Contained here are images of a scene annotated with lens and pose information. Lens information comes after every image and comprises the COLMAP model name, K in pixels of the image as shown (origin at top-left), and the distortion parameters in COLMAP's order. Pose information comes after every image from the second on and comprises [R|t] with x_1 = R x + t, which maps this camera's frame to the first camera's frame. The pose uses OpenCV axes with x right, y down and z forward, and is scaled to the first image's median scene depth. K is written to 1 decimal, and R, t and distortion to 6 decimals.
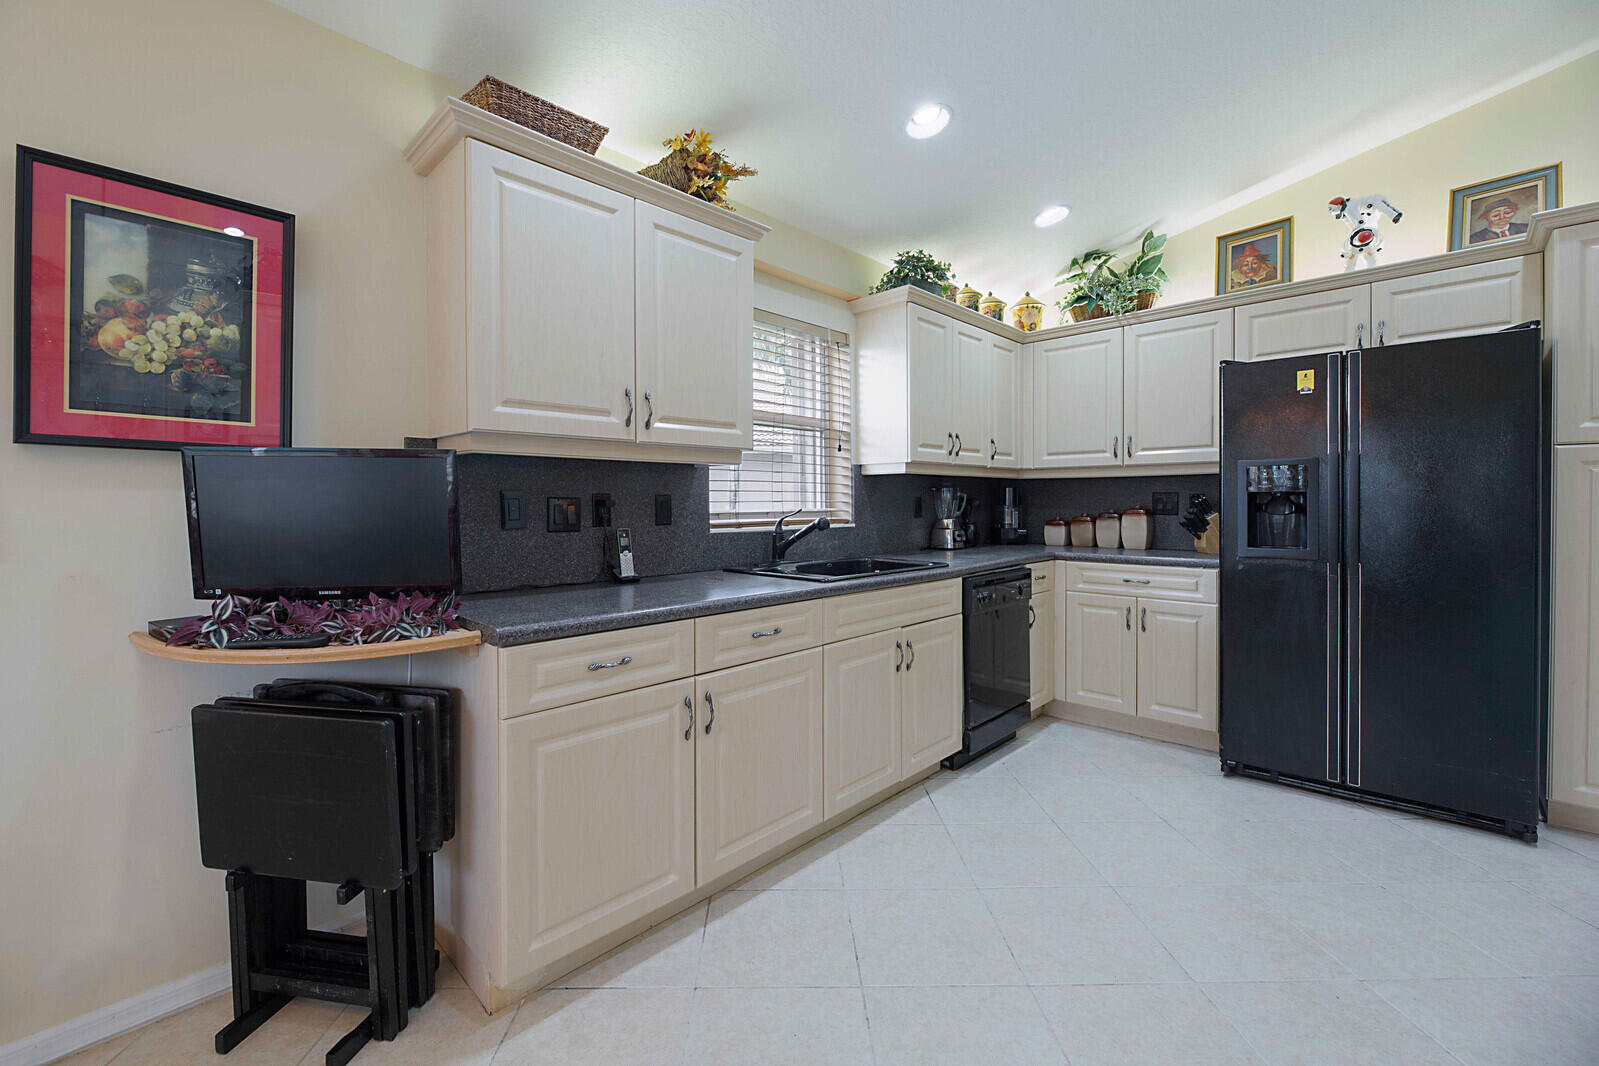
lens RADIAL K [[657.4, 0, 773.9], [0, 657.4, 509.9], [0, 0, 1]] dist [0.001286, -0.004028]
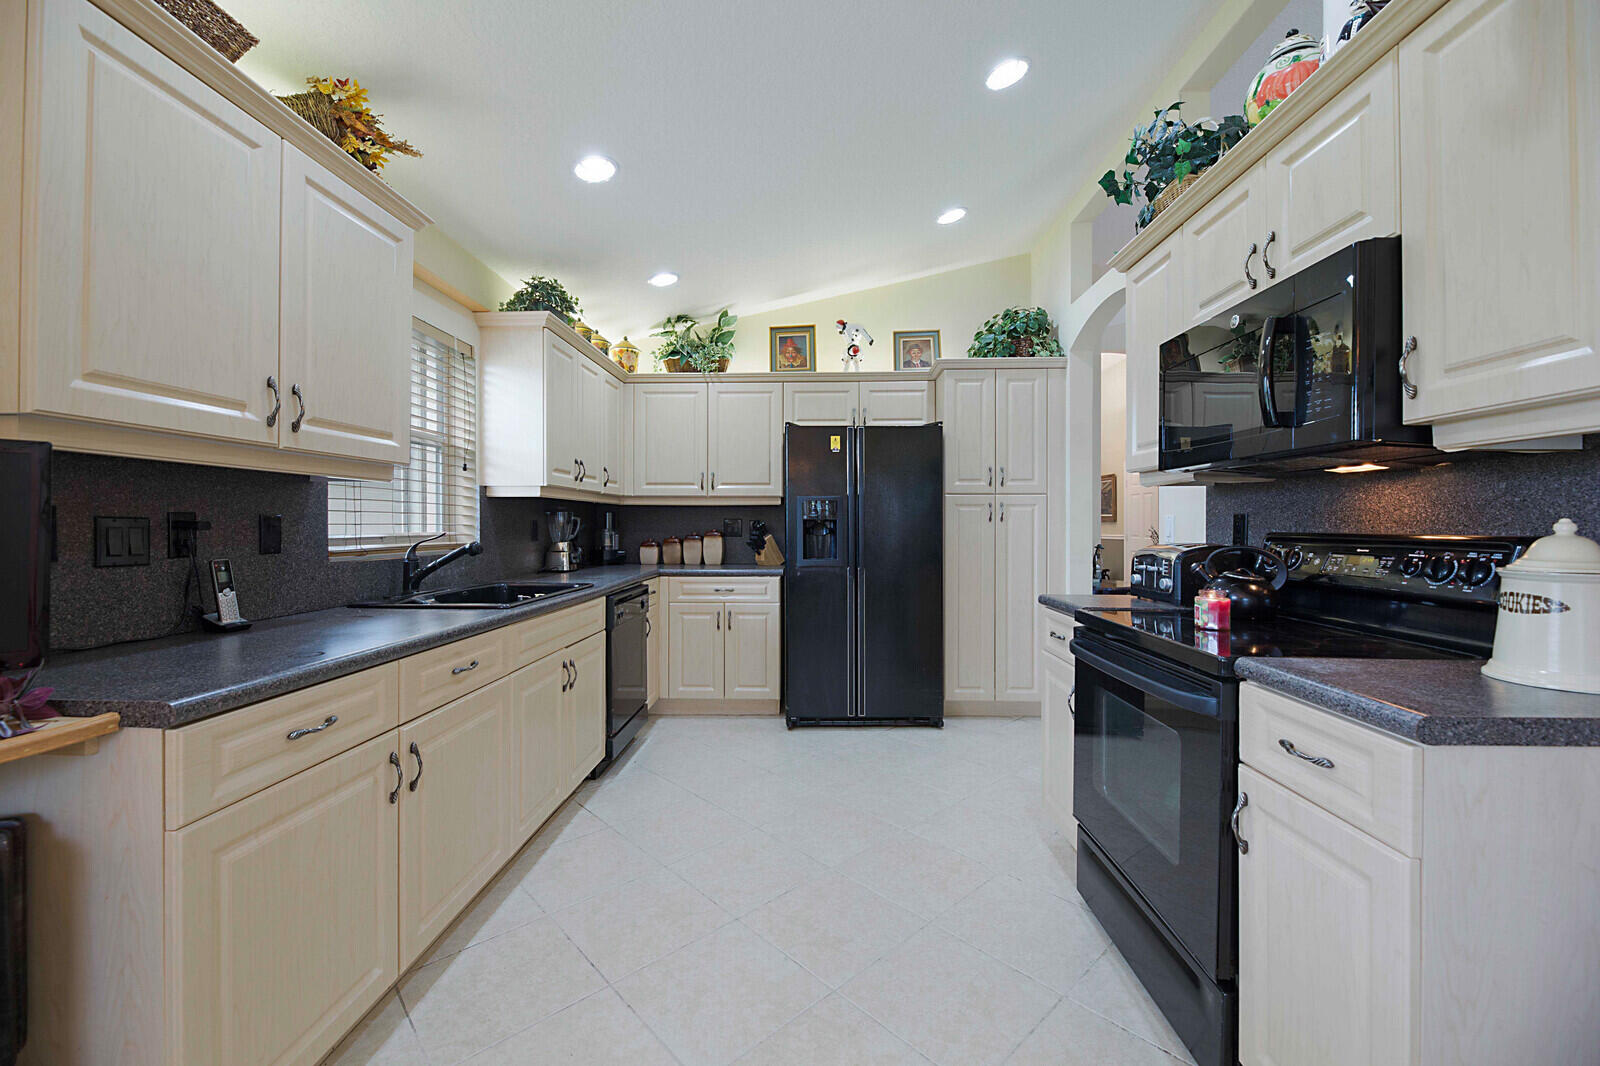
lens RADIAL K [[642.6, 0, 797.4], [0, 642.6, 524.2], [0, 0, 1]] dist [0.002326, -0.004755]
pose [[0.732144, 0.005751, 0.681126, -0.184884], [0.003937, 0.999912, -0.012674, 0.000215], [-0.681139, 0.011961, 0.732057, 0.015867]]
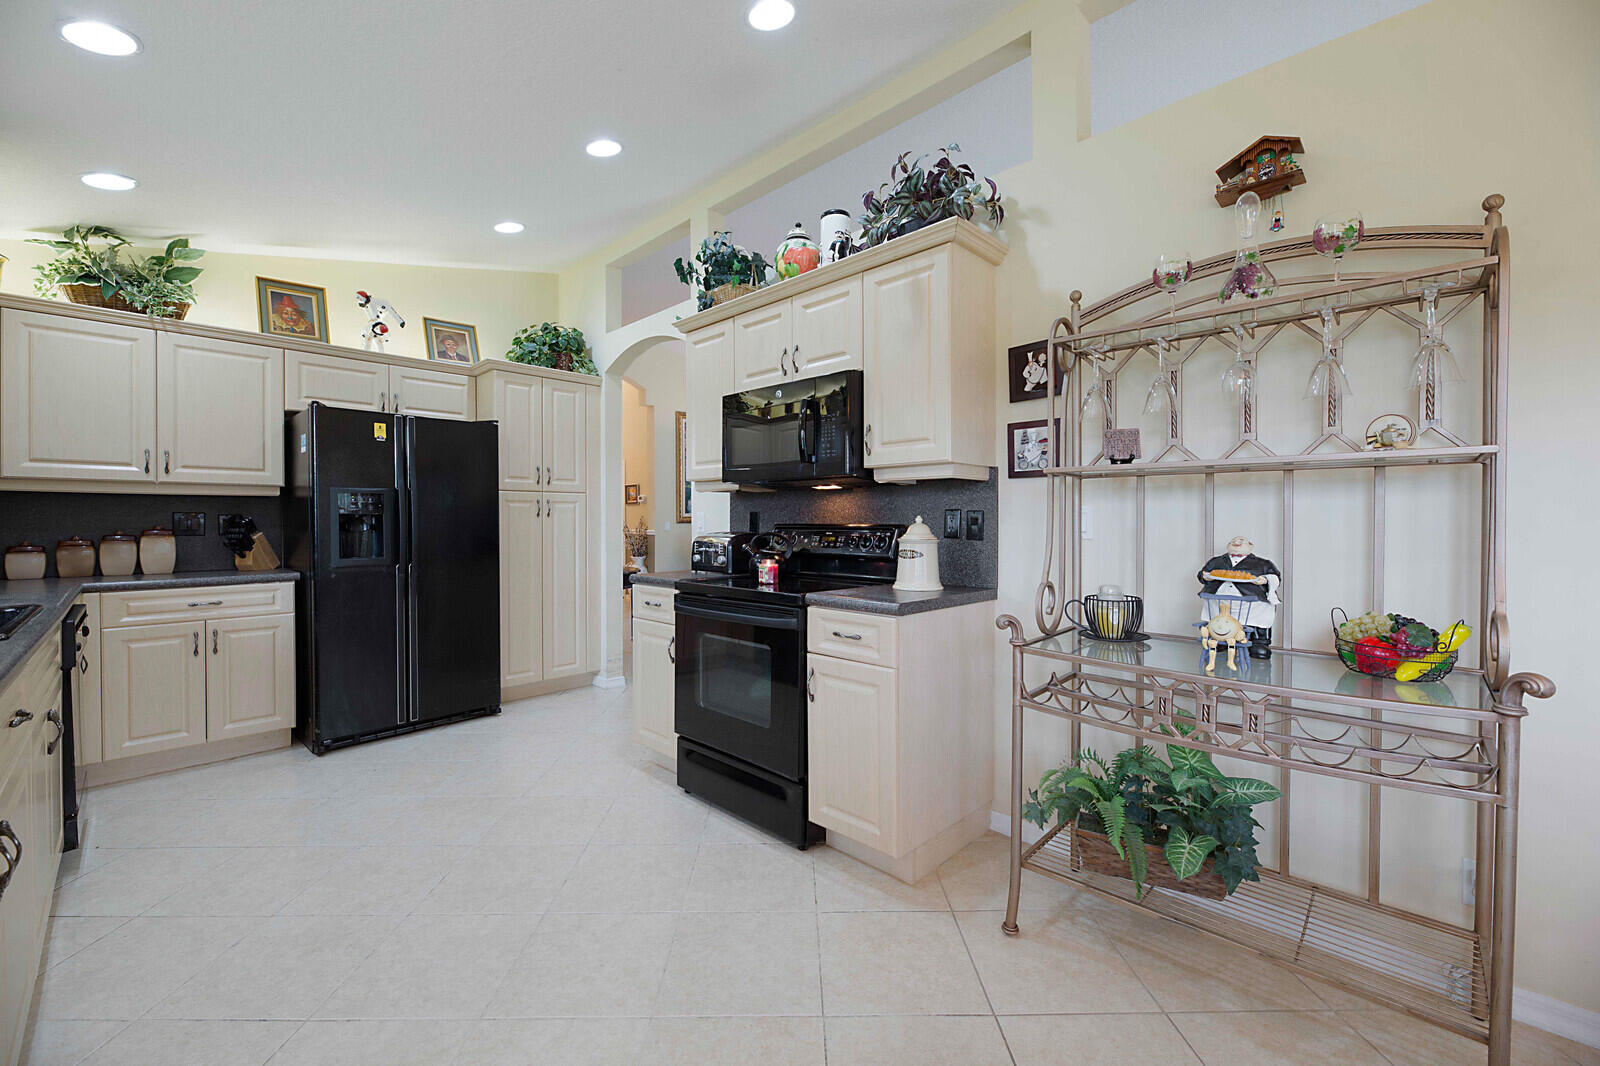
lens RADIAL K [[642.6, 0, 797.4], [0, 642.6, 524.2], [0, 0, 1]] dist [0.002326, -0.004755]
pose [[-0.014612, -0.001183, 0.999893, -0.429608], [0.013292, 0.999911, 0.001377, 0.001663], [-0.999805, 0.013311, -0.014595, 0.147123]]
